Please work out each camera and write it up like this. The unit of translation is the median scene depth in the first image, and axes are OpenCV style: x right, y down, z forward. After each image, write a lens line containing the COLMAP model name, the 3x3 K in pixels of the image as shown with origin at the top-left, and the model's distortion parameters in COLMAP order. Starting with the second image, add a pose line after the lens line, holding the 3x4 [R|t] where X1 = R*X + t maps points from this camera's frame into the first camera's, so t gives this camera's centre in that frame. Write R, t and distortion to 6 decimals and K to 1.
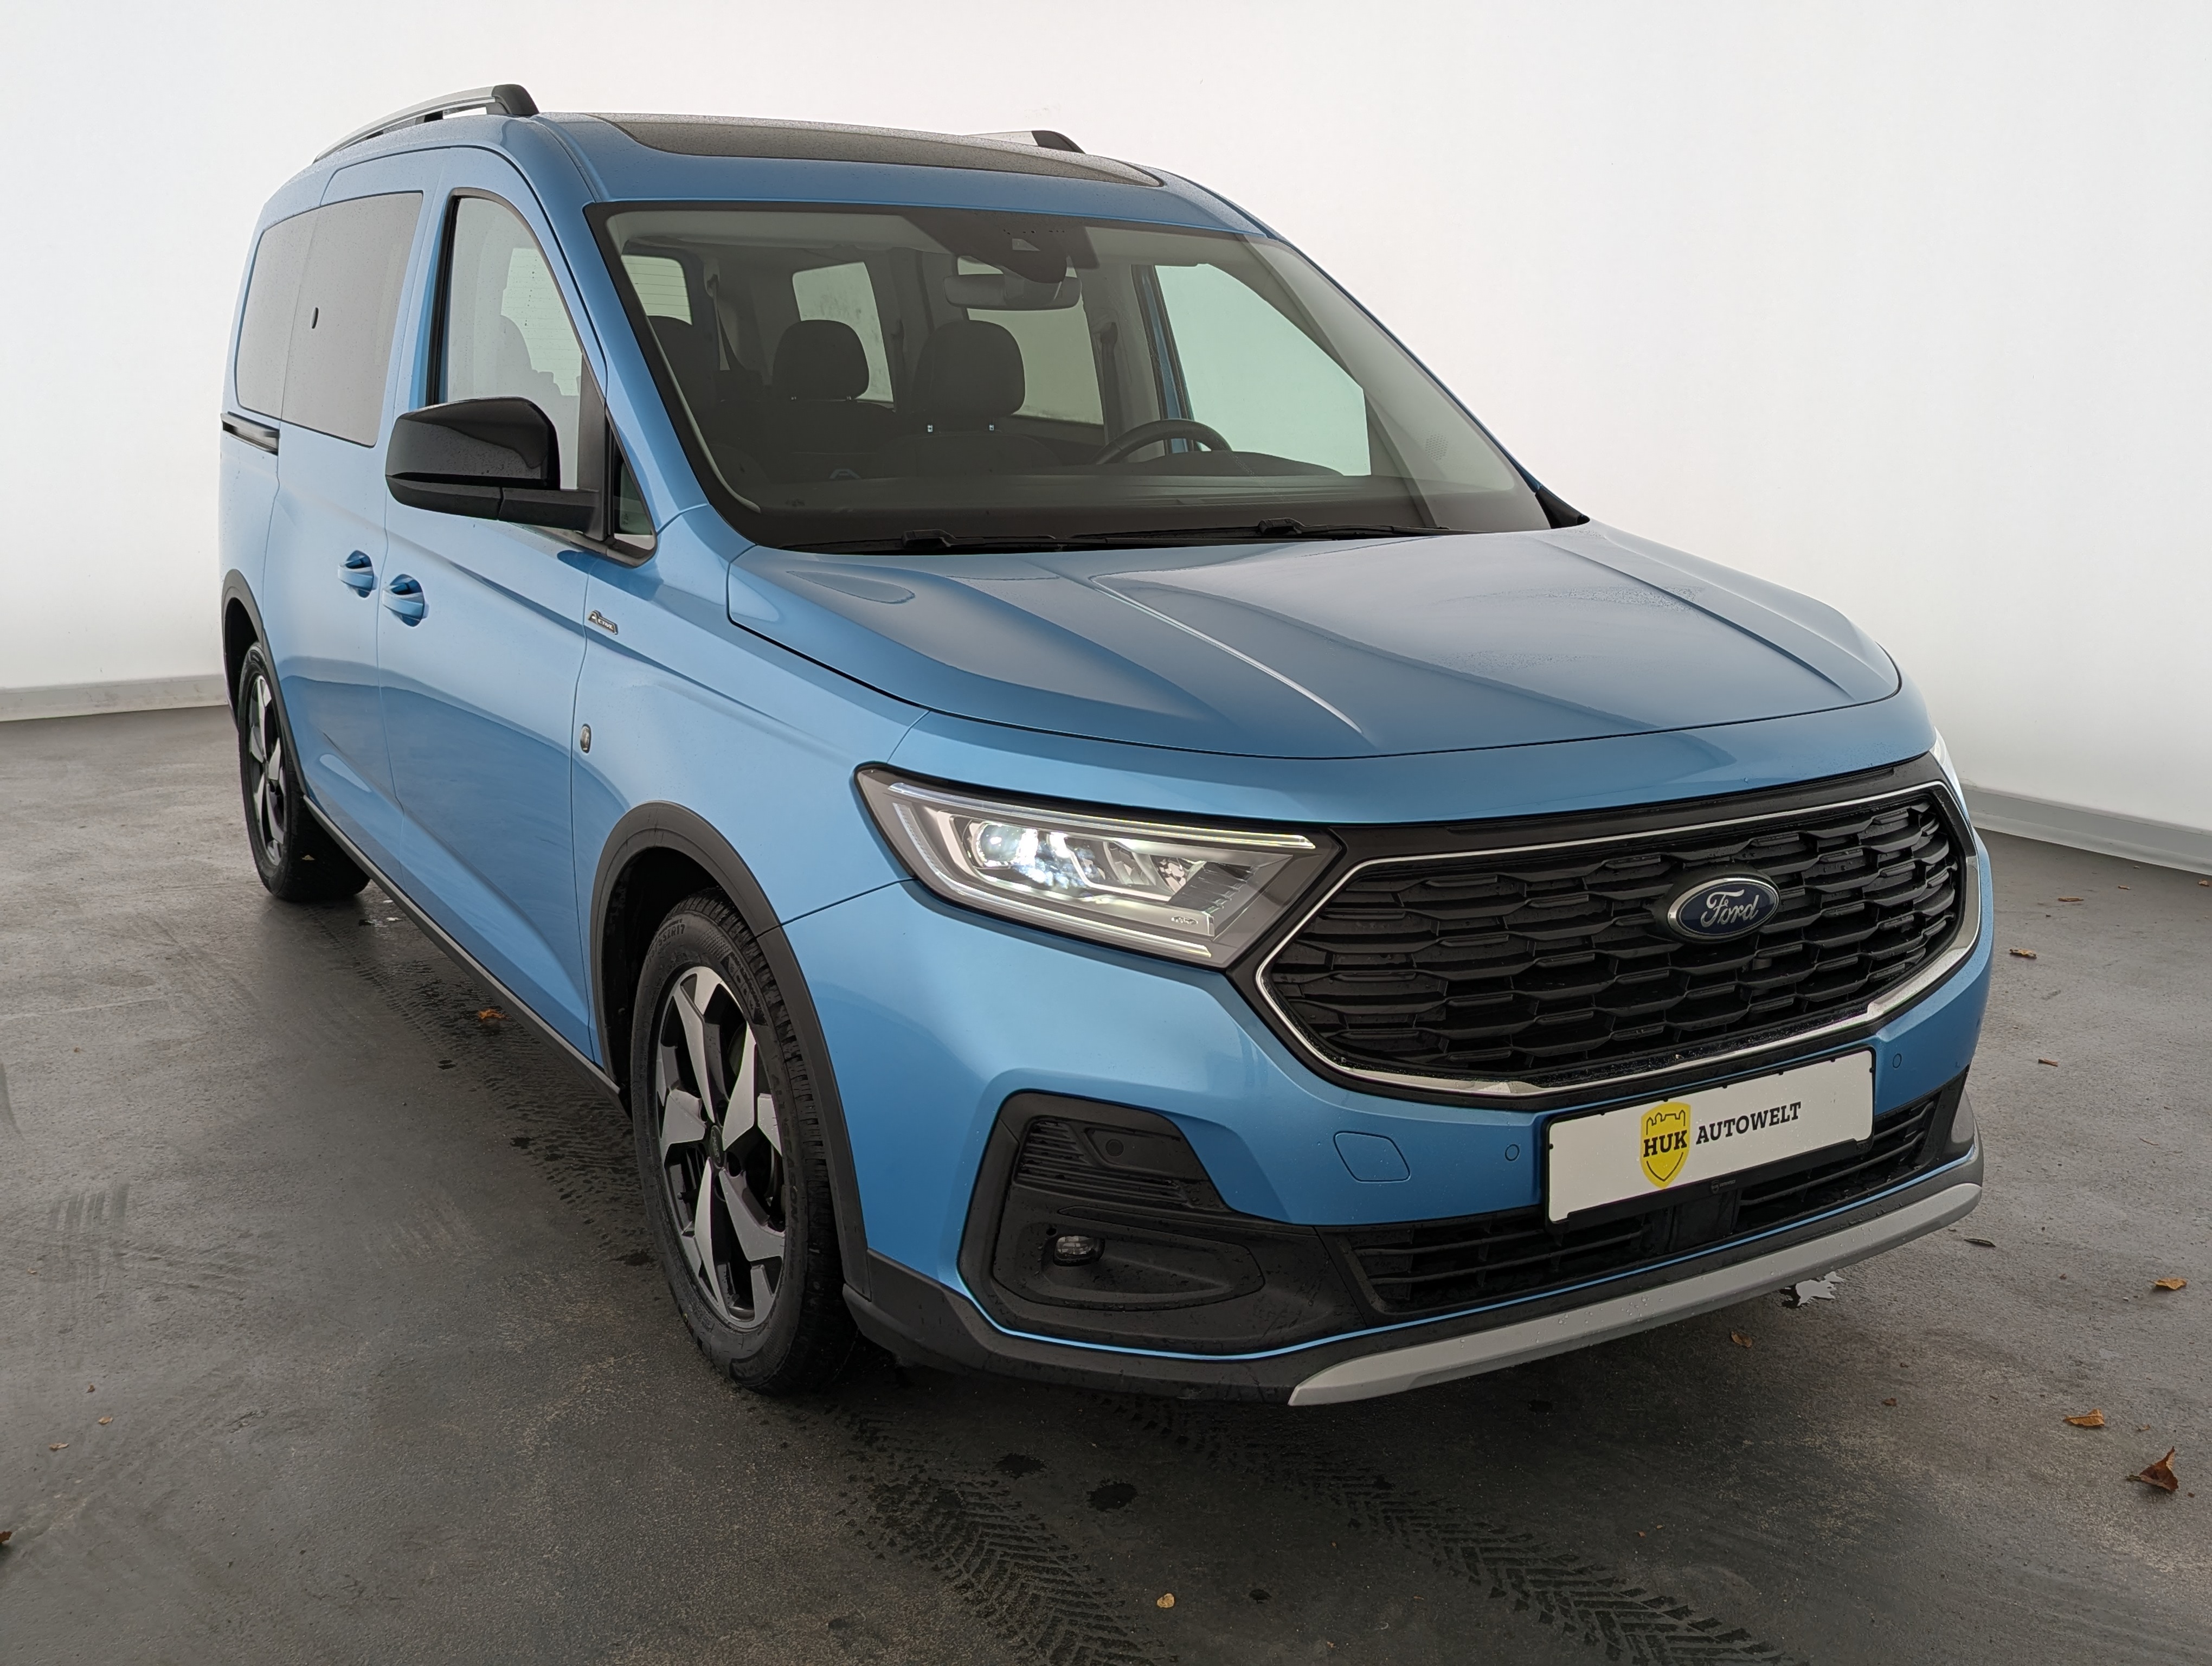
lens RADIAL K [[2123.4, 0, 1100.5], [0, 2123.4, 828.9], [0, 0, 1]] dist [0.095670, -0.255273]
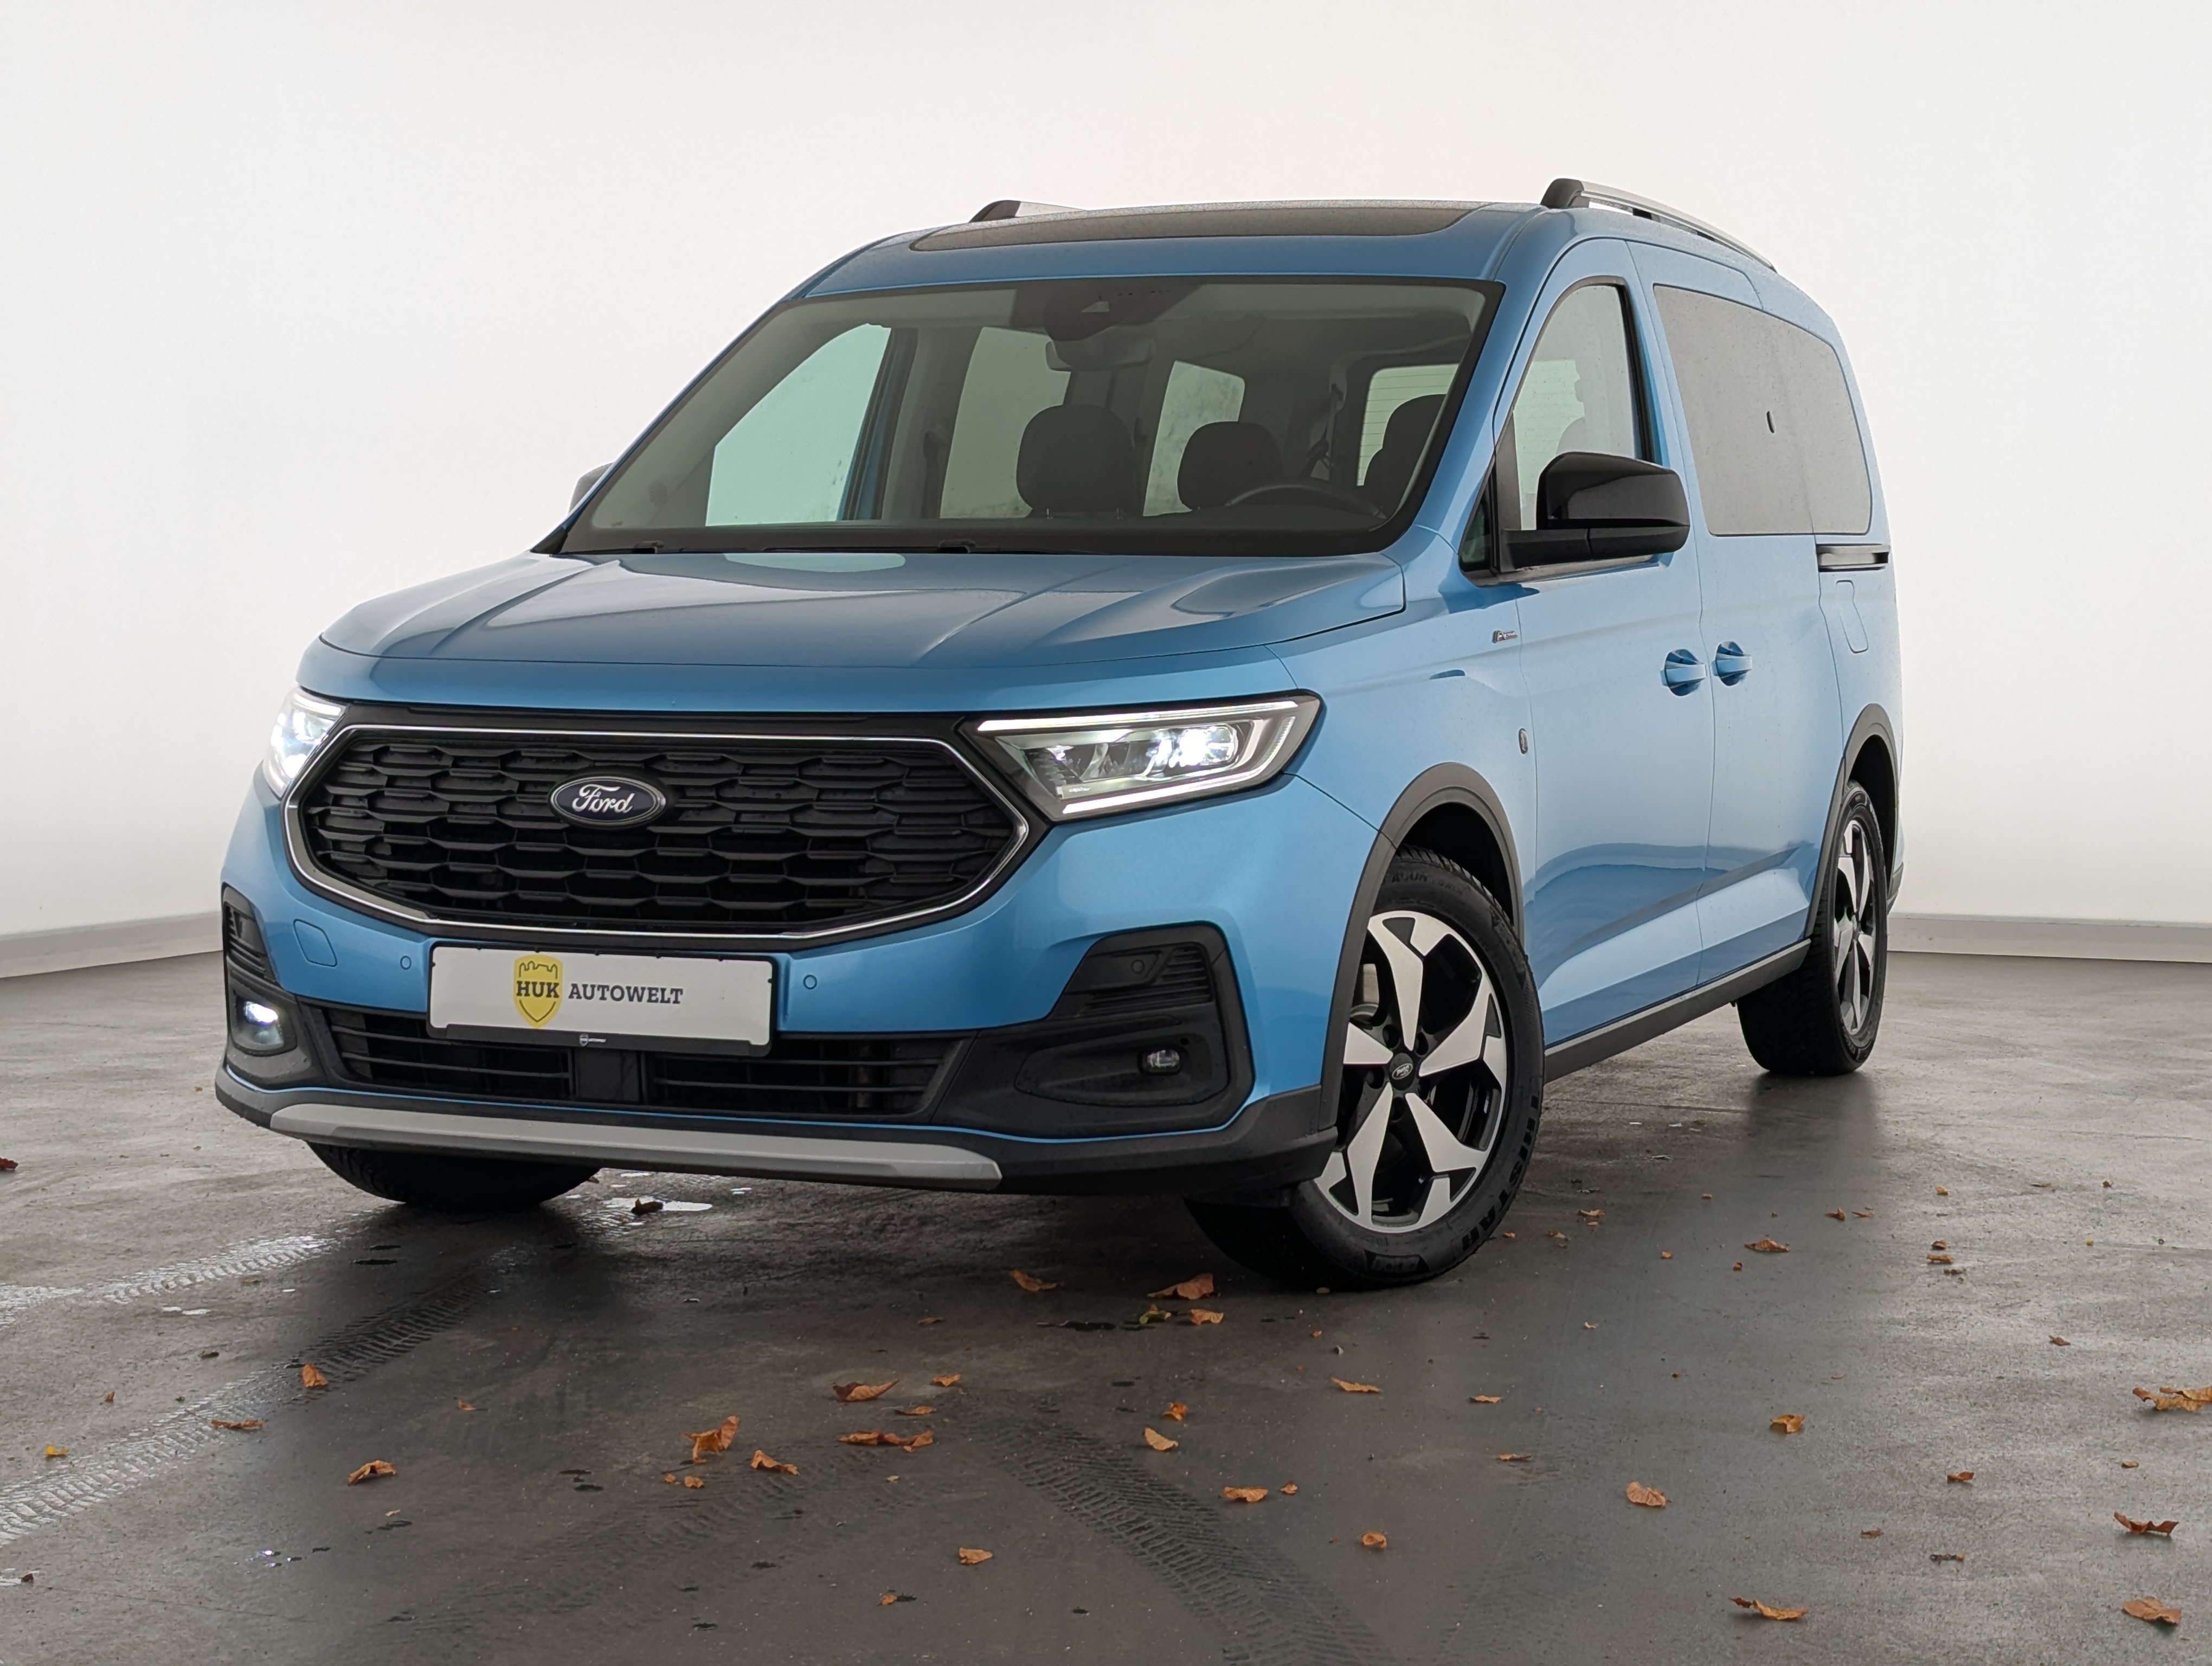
lens RADIAL K [[3572.3, 0, 1106.0], [0, 3572.3, 833.0], [0, 0, 1]] dist [0.183602, -0.052605]
pose [[0.589749, 0.044314, -0.806370, 2.087411], [-0.176013, 0.981543, -0.074788, 0.156394], [0.788173, 0.186038, 0.586663, 0.051398]]
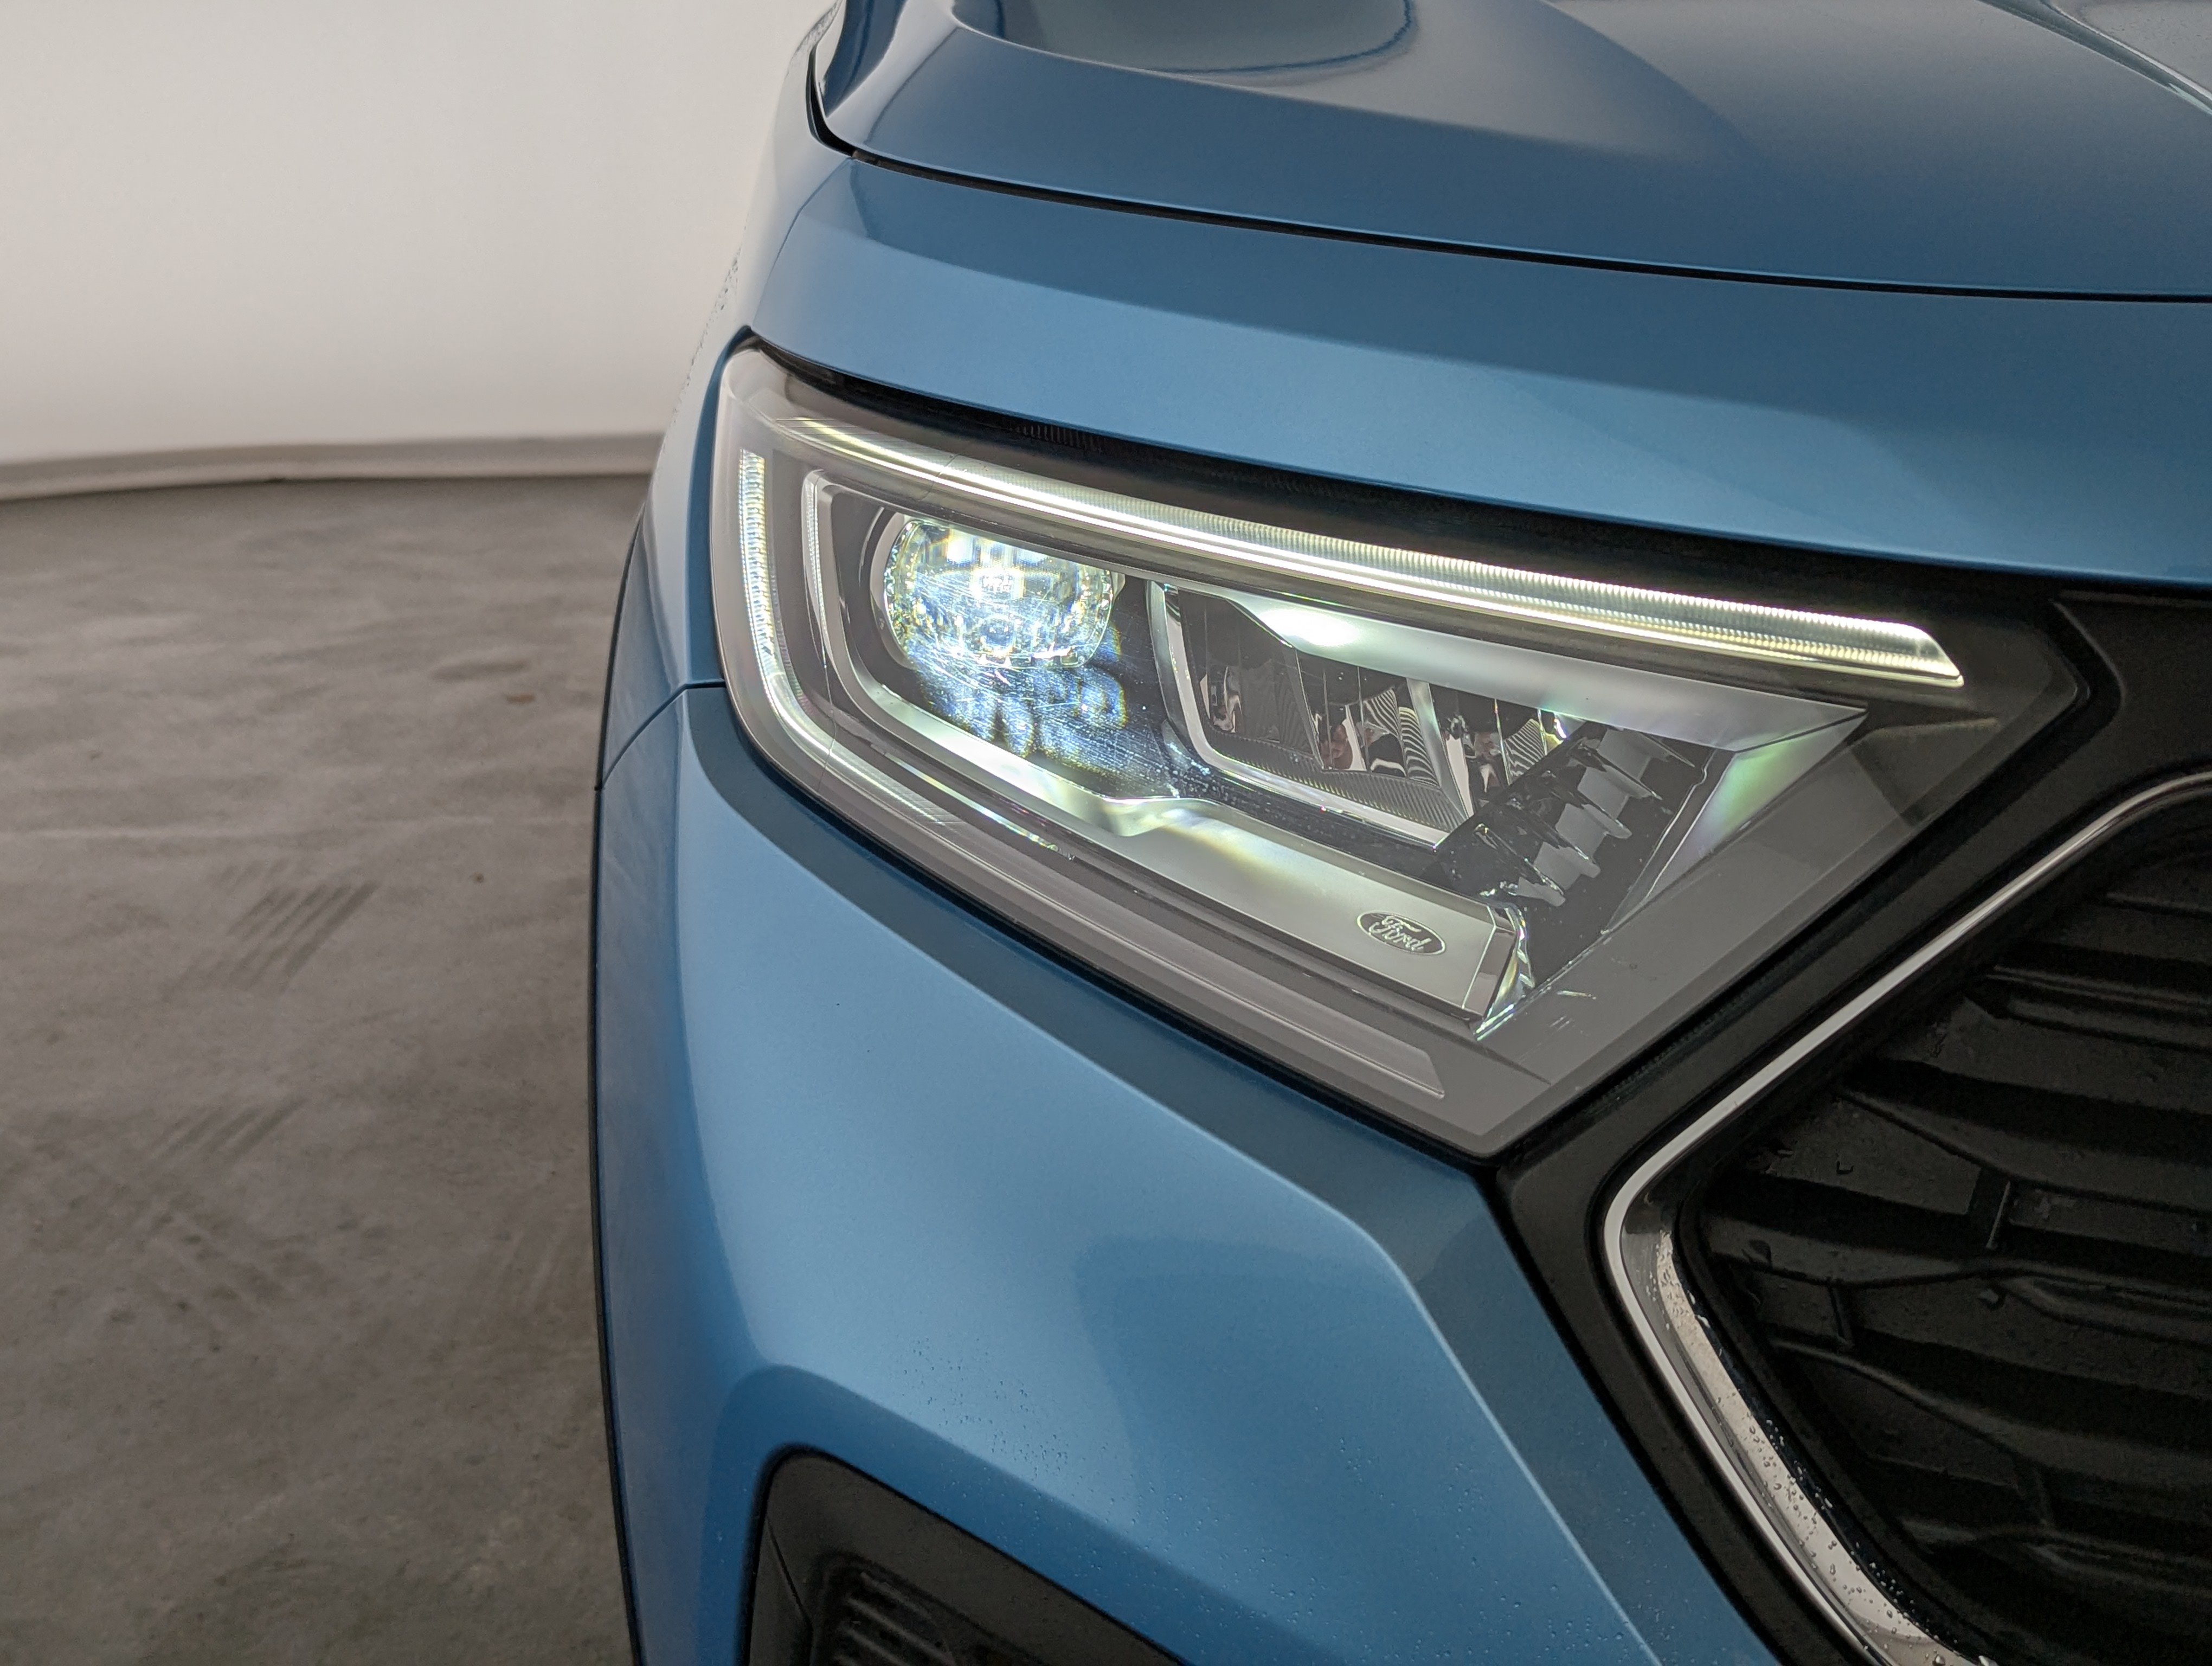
lens RADIAL K [[2451.3, 0, 1106.0], [0, 2451.3, 833.0], [0, 0, 1]] dist [0.166900, -0.412258]
pose [[0.869955, 0.117733, -0.478871, 0.137699], [-0.090944, 0.992729, 0.078852, 0.011183], [0.484673, -0.025047, 0.874337, 0.686023]]
